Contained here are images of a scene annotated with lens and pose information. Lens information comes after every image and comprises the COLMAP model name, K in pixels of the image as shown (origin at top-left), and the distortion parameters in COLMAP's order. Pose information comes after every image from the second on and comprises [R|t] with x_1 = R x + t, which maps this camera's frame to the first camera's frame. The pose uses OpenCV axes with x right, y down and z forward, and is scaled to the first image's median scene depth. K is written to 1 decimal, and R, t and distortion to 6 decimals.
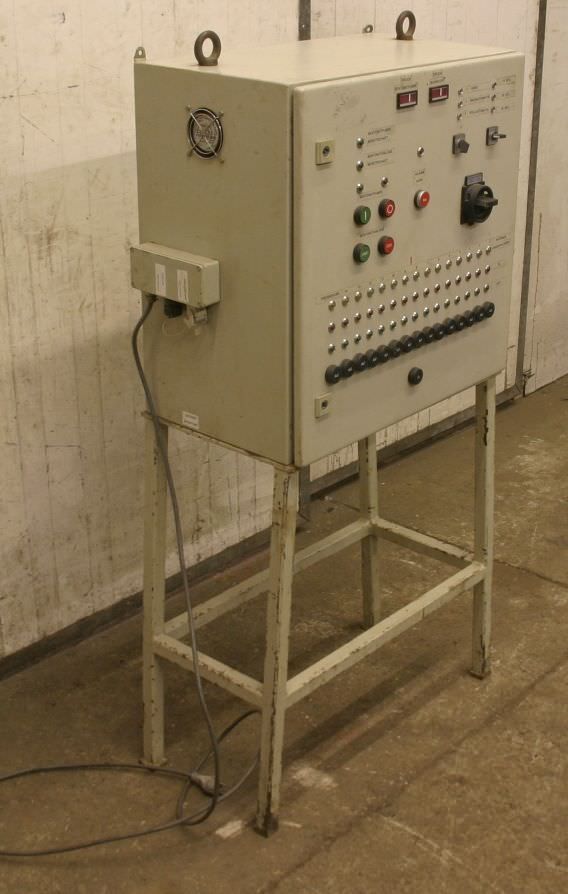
lens RADIAL K [[1264.6, 0, 284.0], [0, 1264.6, 447.0], [0, 0, 1]] dist [-0.096541, 0.042302]
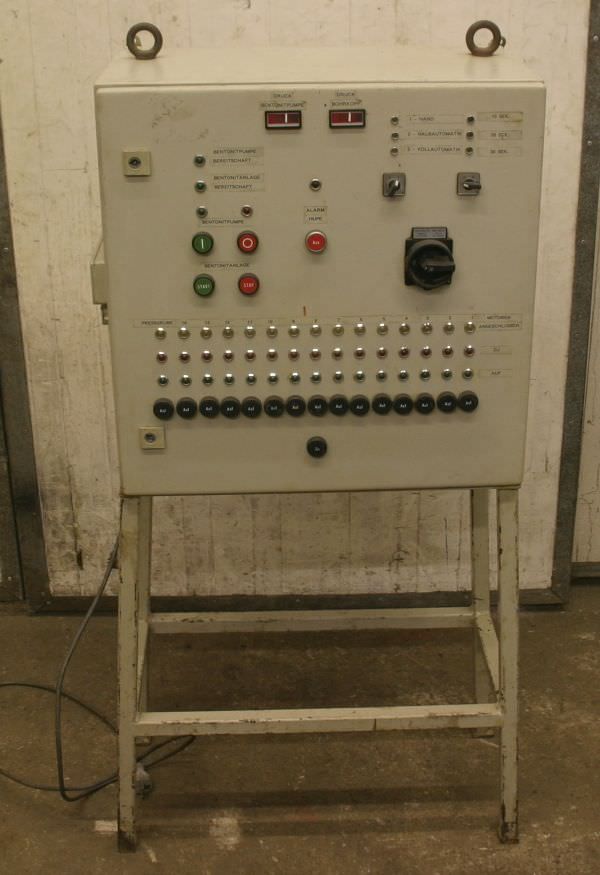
lens RADIAL K [[1208.2, 0, 300.0], [0, 1208.2, 437.5], [0, 0, 1]] dist [-0.100268, 0.020026]
pose [[0.695910, 0.298393, -0.653200, 0.624725], [-0.287004, 0.949351, 0.127910, -0.162492], [0.658284, 0.098457, 0.746303, 0.384553]]
